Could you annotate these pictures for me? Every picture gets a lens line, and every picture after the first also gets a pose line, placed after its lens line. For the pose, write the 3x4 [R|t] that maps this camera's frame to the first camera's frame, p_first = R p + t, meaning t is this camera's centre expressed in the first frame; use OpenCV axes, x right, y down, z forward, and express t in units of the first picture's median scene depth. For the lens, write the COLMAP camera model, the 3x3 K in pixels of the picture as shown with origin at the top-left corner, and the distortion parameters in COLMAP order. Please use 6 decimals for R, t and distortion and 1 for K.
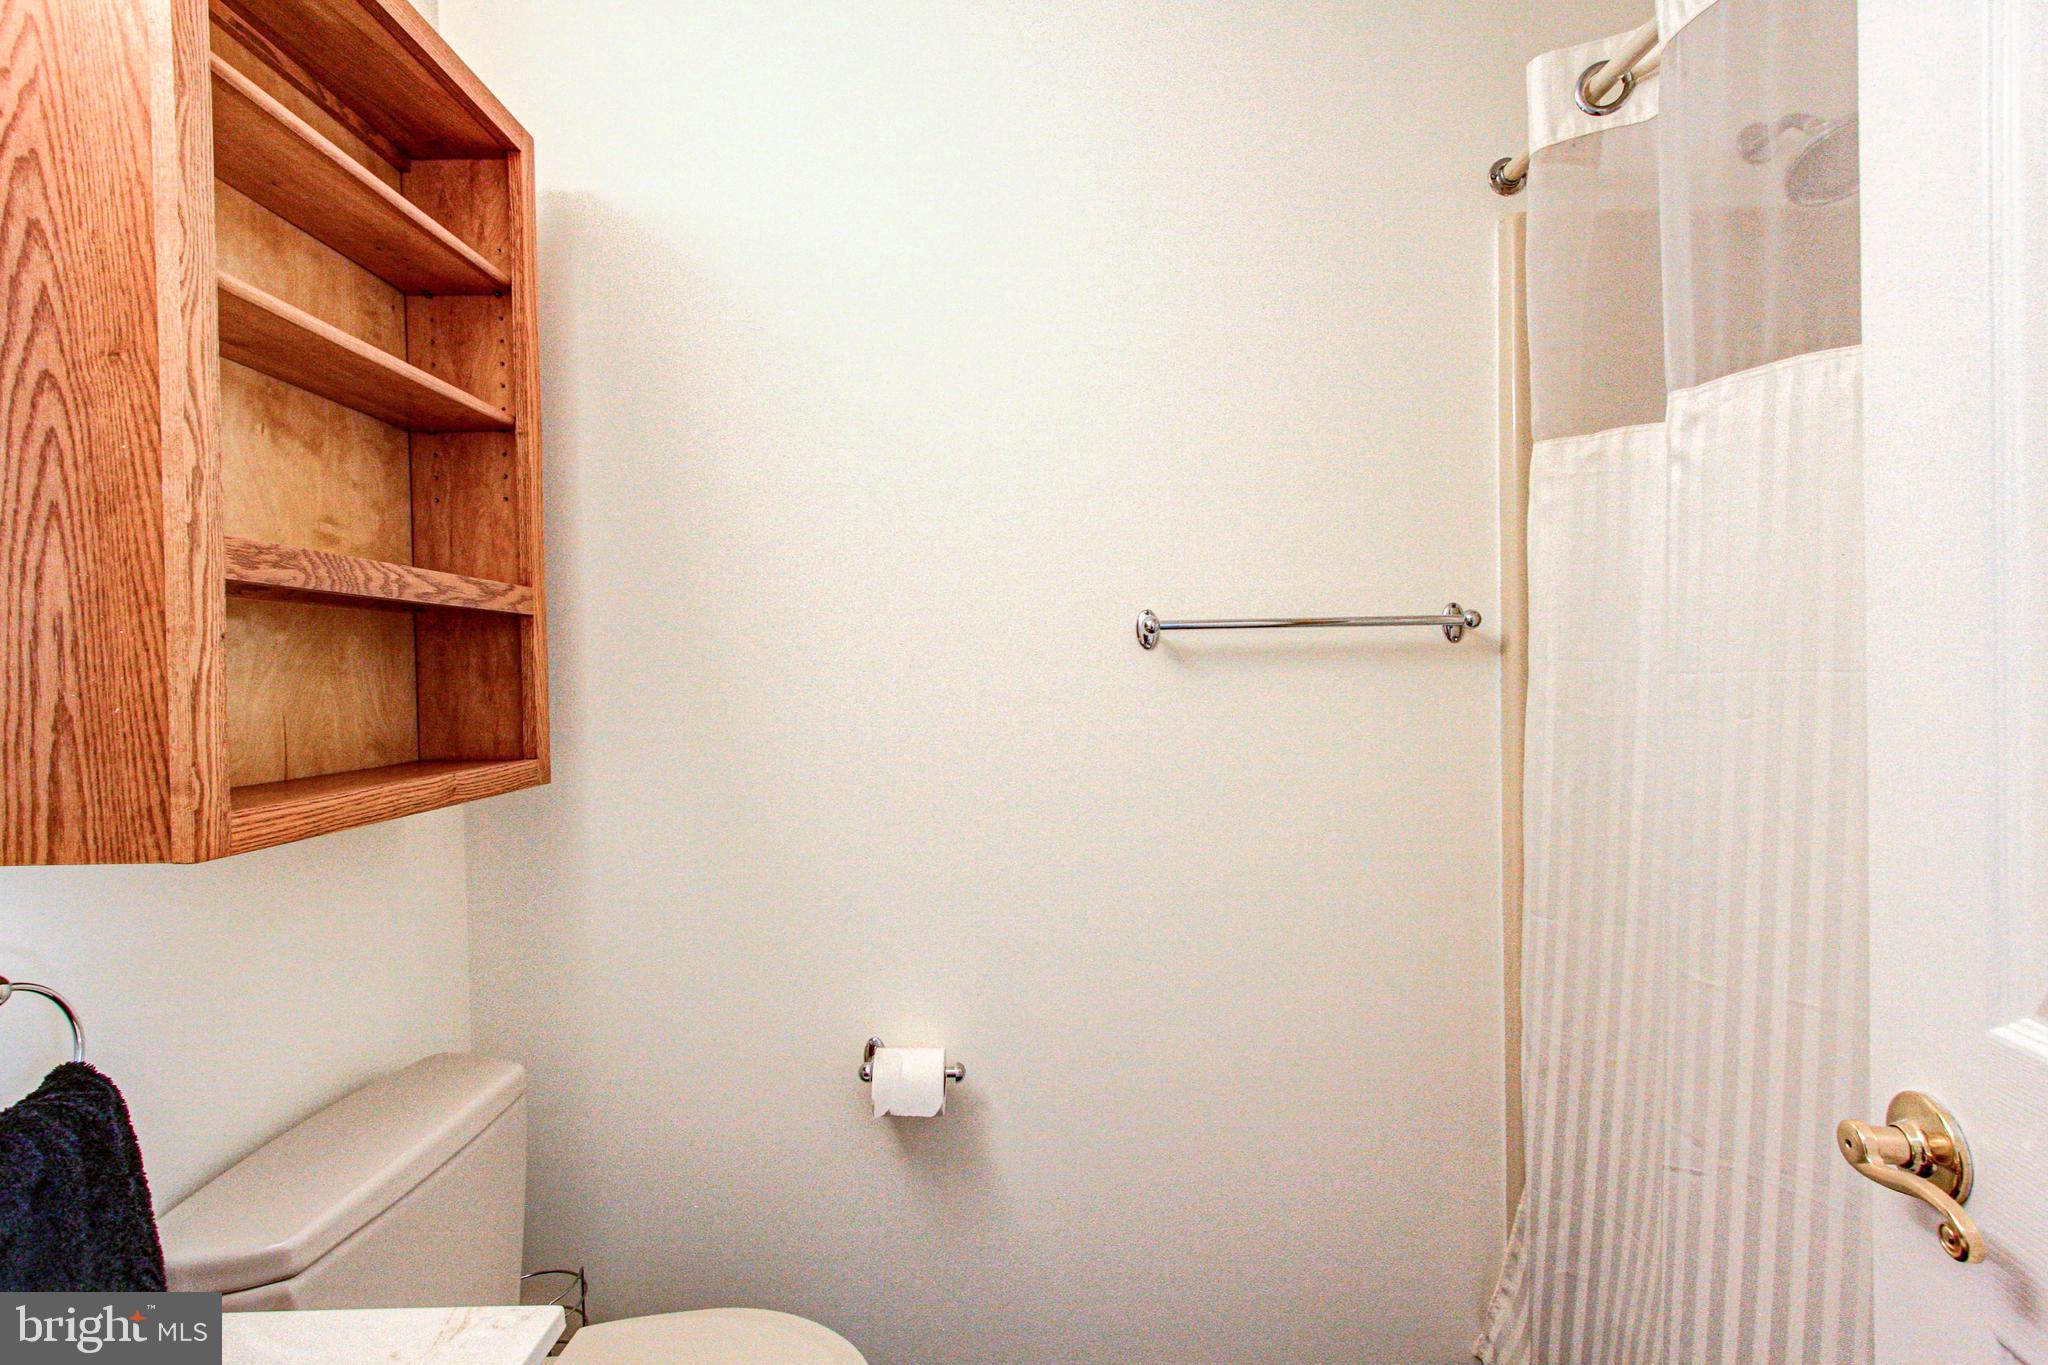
lens RADIAL K [[983.8, 0, 1034.5], [0, 983.8, 686.2], [0, 0, 1]] dist [0.001172, 0.000646]
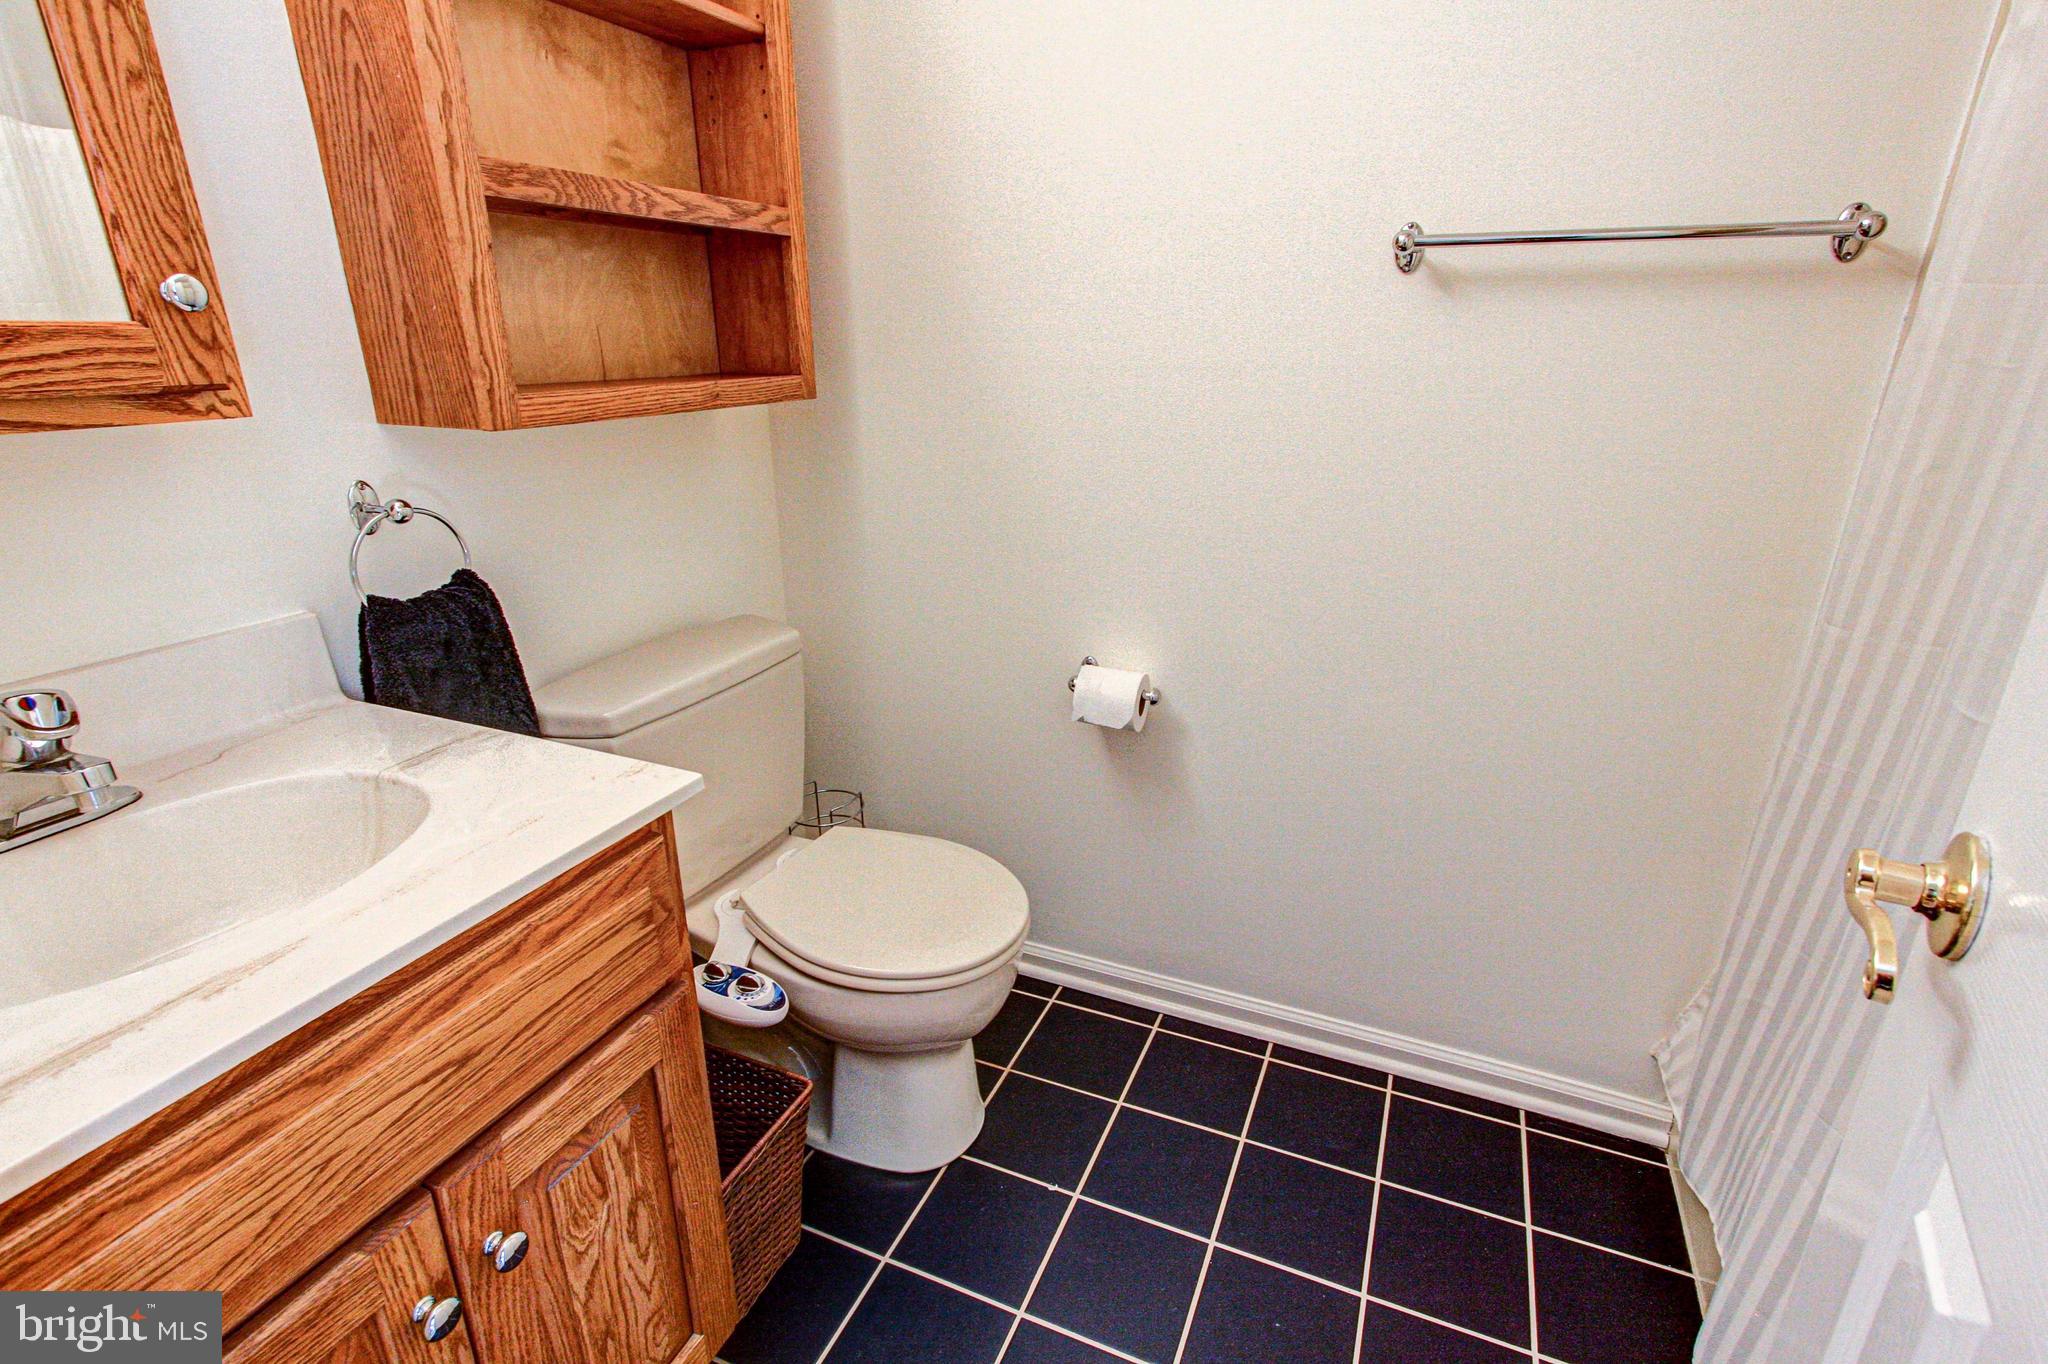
lens RADIAL K [[983.8, 0, 1034.5], [0, 983.8, 685.7], [0, 0, 1]] dist [0.001172, 0.000646]
pose [[0.915407, 0.155362, -0.371339, 0.267542], [-0.023034, 0.941221, 0.337006, 0.027673], [0.401870, -0.299944, 0.865179, 0.025560]]
